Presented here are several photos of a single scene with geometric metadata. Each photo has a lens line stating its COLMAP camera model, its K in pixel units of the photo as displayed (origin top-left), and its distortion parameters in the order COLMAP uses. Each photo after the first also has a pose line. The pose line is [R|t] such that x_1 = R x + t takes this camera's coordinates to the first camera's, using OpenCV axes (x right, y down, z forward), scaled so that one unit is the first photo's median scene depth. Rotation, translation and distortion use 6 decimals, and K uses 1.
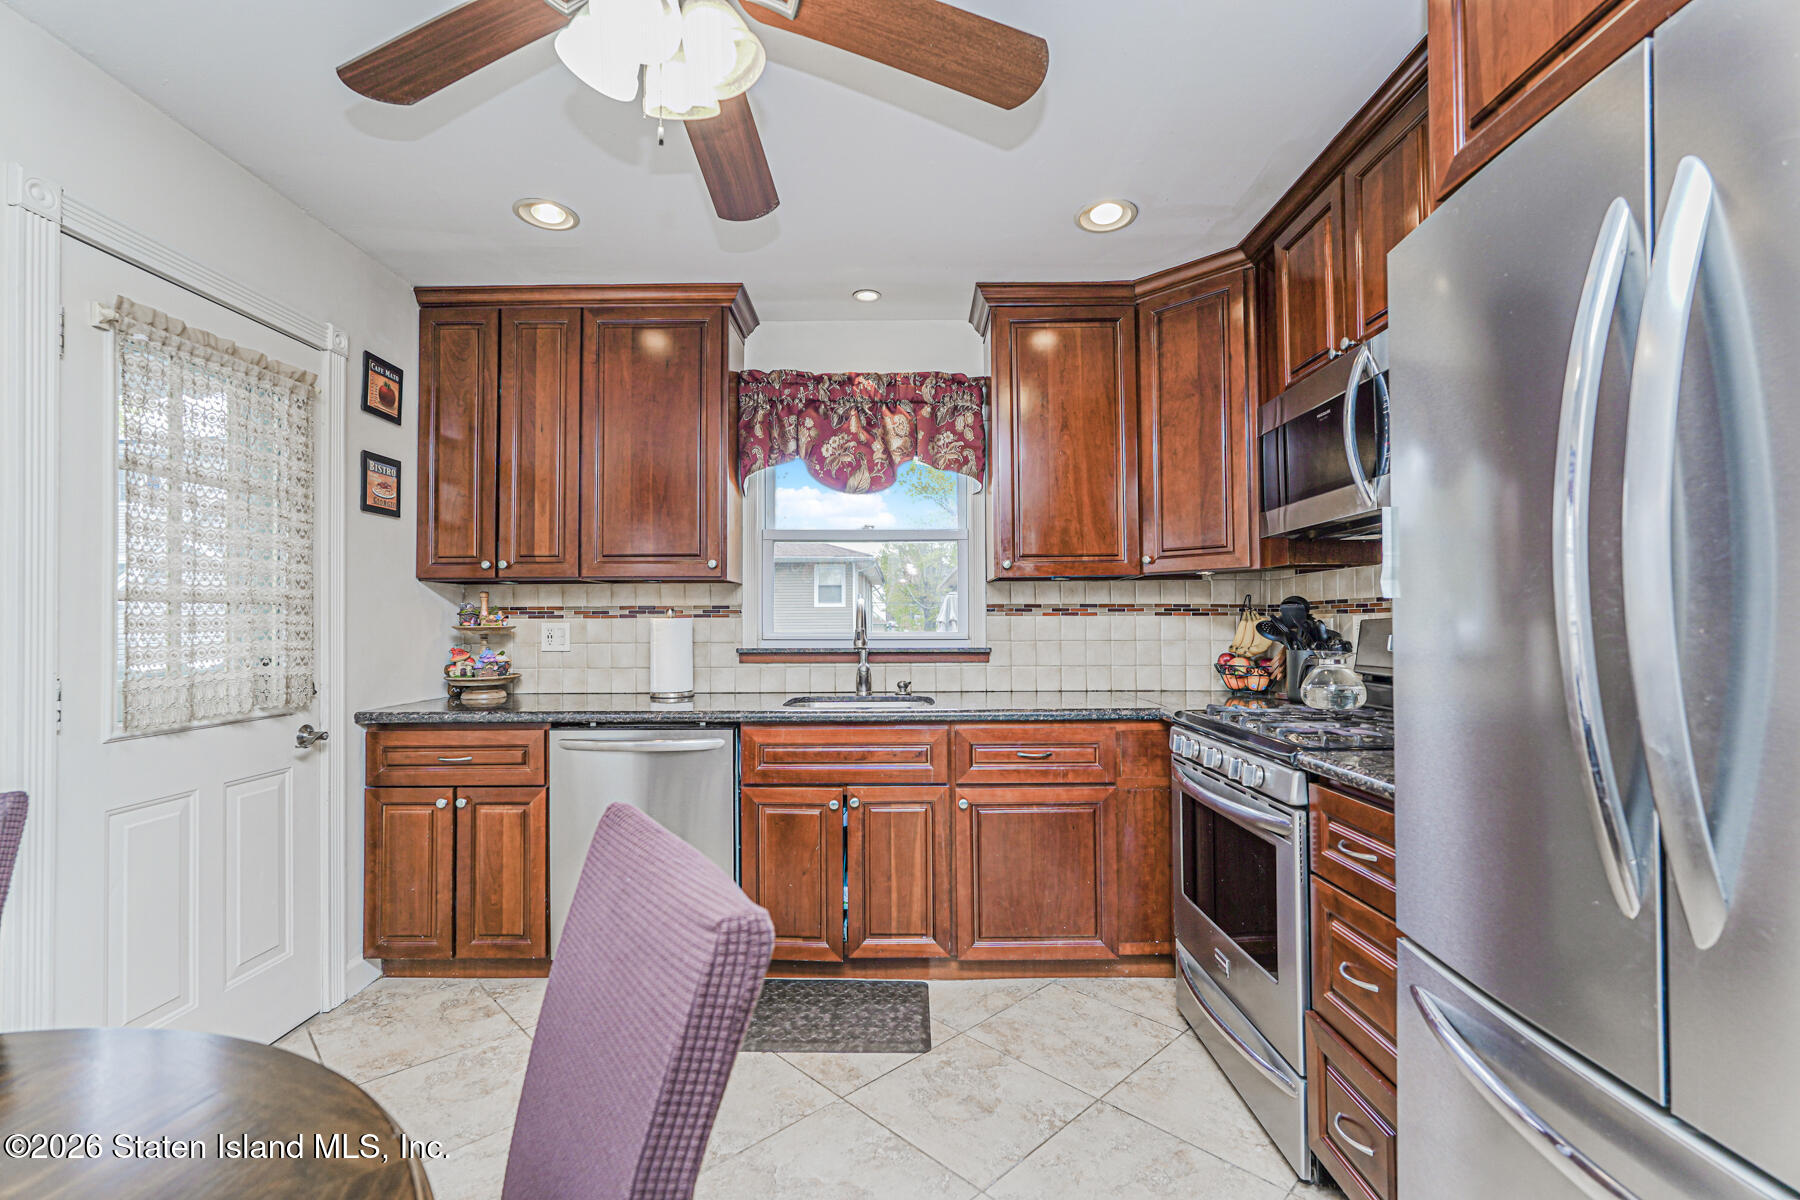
lens RADIAL K [[796.3, 0, 899.6], [0, 796.3, 606.8], [0, 0, 1]] dist [-0.015610, 0.009306]
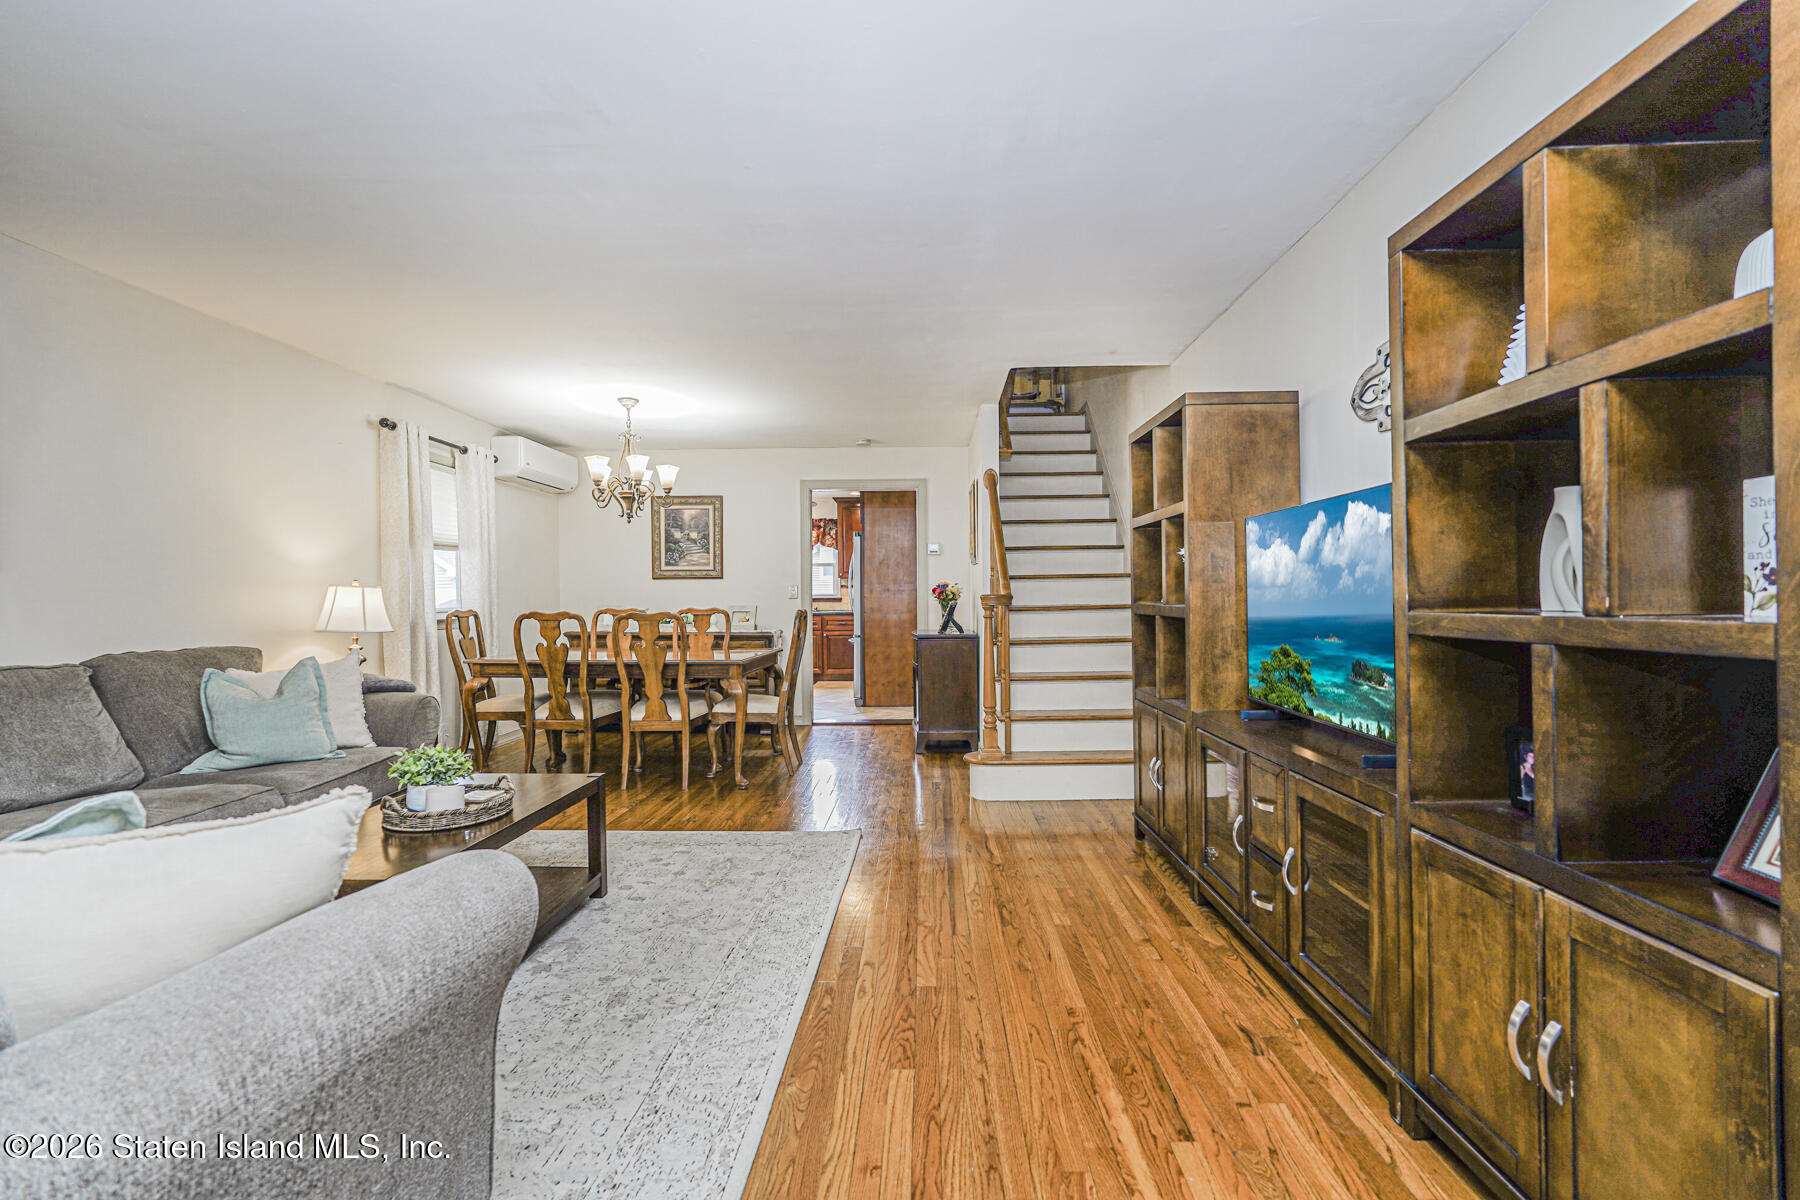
lens RADIAL K [[796.3, 0, 903.6], [0, 796.3, 606.6], [0, 0, 1]] dist [-0.015610, 0.009306]
pose [[0.999747, -0.002783, -0.022318, 0.557791], [0.003586, 0.999346, 0.035985, -0.042675], [0.022203, -0.036056, 0.999103, -2.964698]]
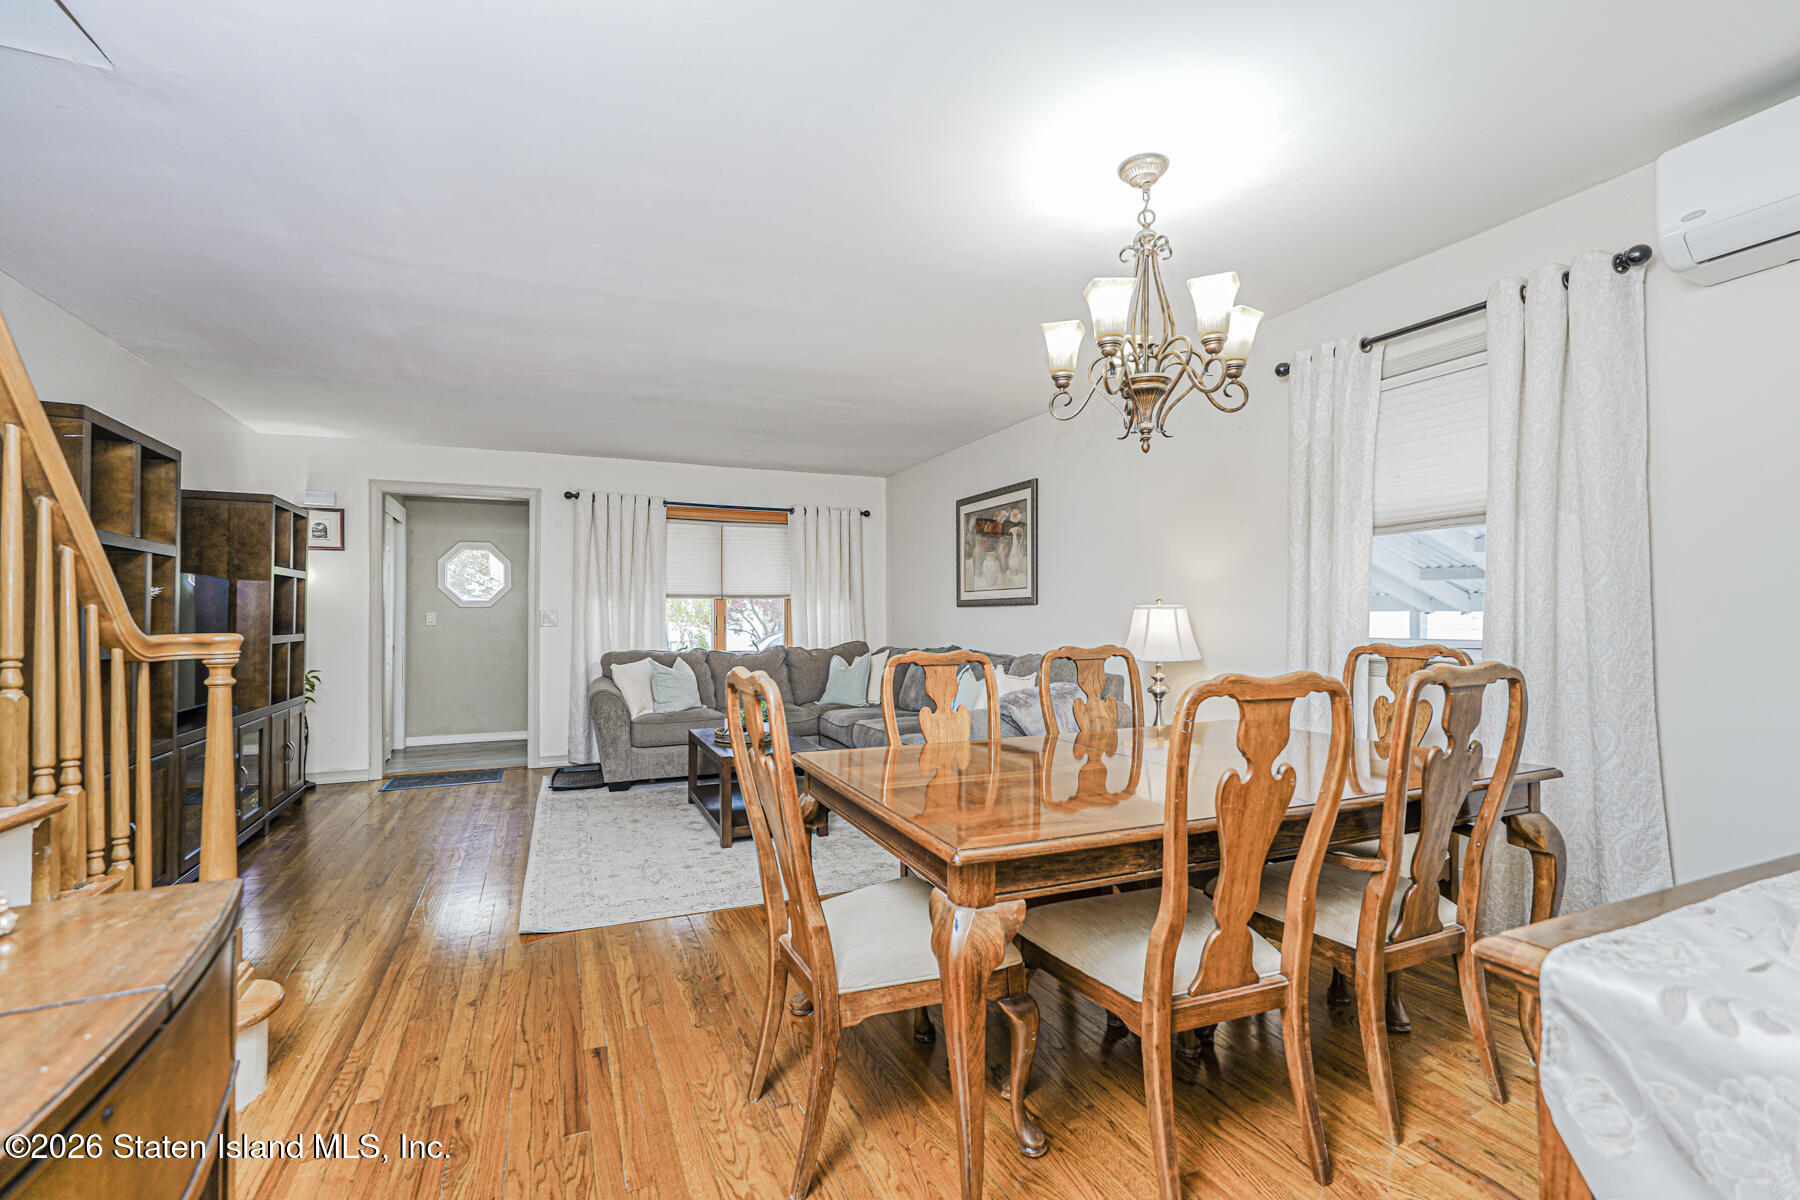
lens RADIAL K [[796.3, 0, 903.3], [0, 796.3, 611.2], [0, 0, 1]] dist [-0.015610, 0.009306]
pose [[-0.909505, 0.011184, -0.415542, 0.414890], [0.023107, 0.999453, -0.023675, 0.001559], [0.415050, -0.031134, -0.909266, -0.294530]]
